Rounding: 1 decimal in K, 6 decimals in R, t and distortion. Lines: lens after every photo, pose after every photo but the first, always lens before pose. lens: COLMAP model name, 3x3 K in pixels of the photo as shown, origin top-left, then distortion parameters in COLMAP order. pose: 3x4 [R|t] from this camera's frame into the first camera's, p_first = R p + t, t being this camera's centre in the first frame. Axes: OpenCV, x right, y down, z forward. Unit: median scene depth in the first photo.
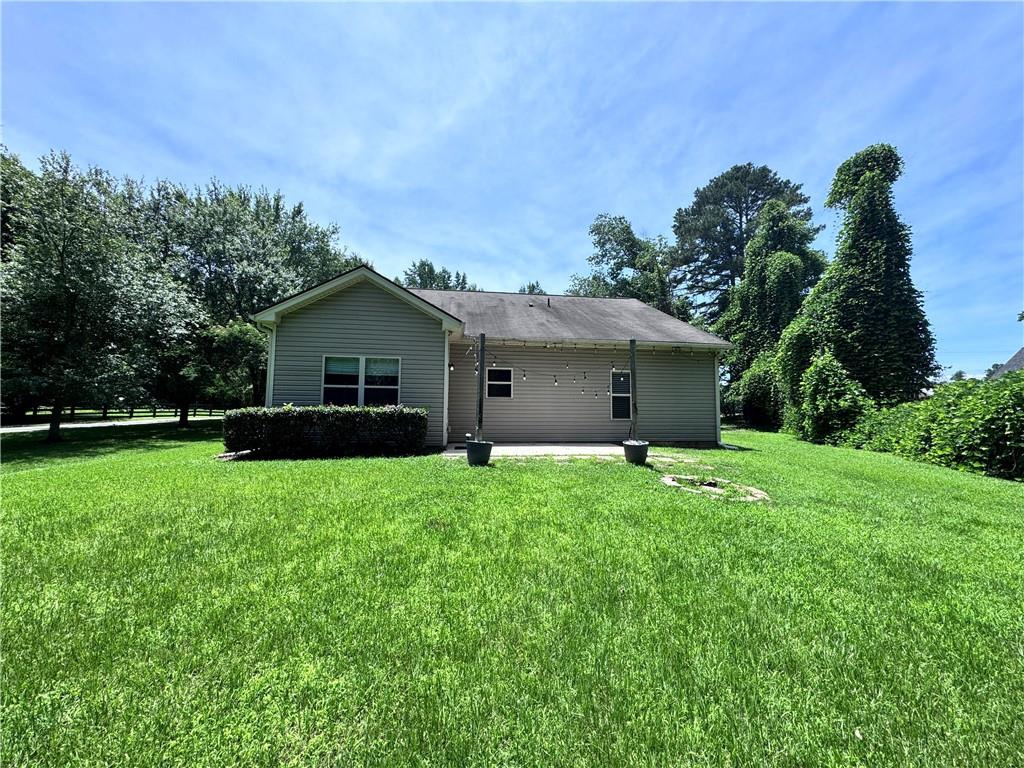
lens RADIAL K [[408.7, 0, 510.6], [0, 408.7, 380.6], [0, 0, 1]] dist [0.001513, 0.000211]
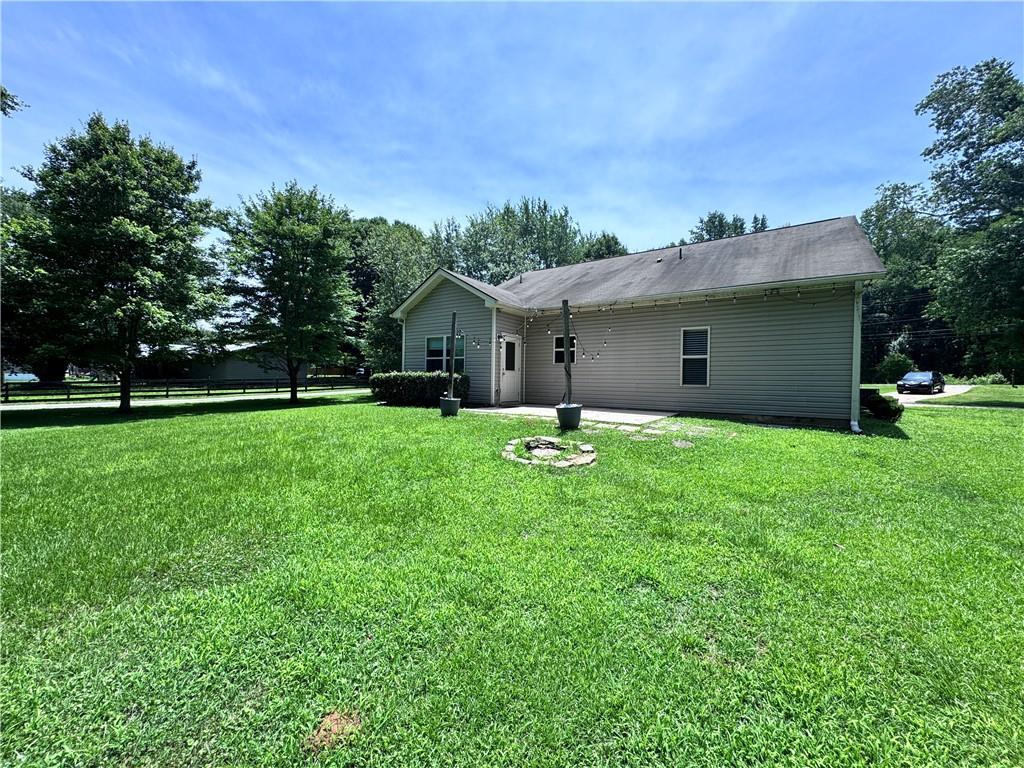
lens RADIAL K [[408.7, 0, 510.4], [0, 408.7, 387.1], [0, 0, 1]] dist [0.001513, 0.000211]
pose [[0.735843, 0.013981, -0.677008, 0.570354], [0.045983, 0.996447, 0.070556, 0.020655], [0.675589, -0.083049, 0.732586, 0.120922]]
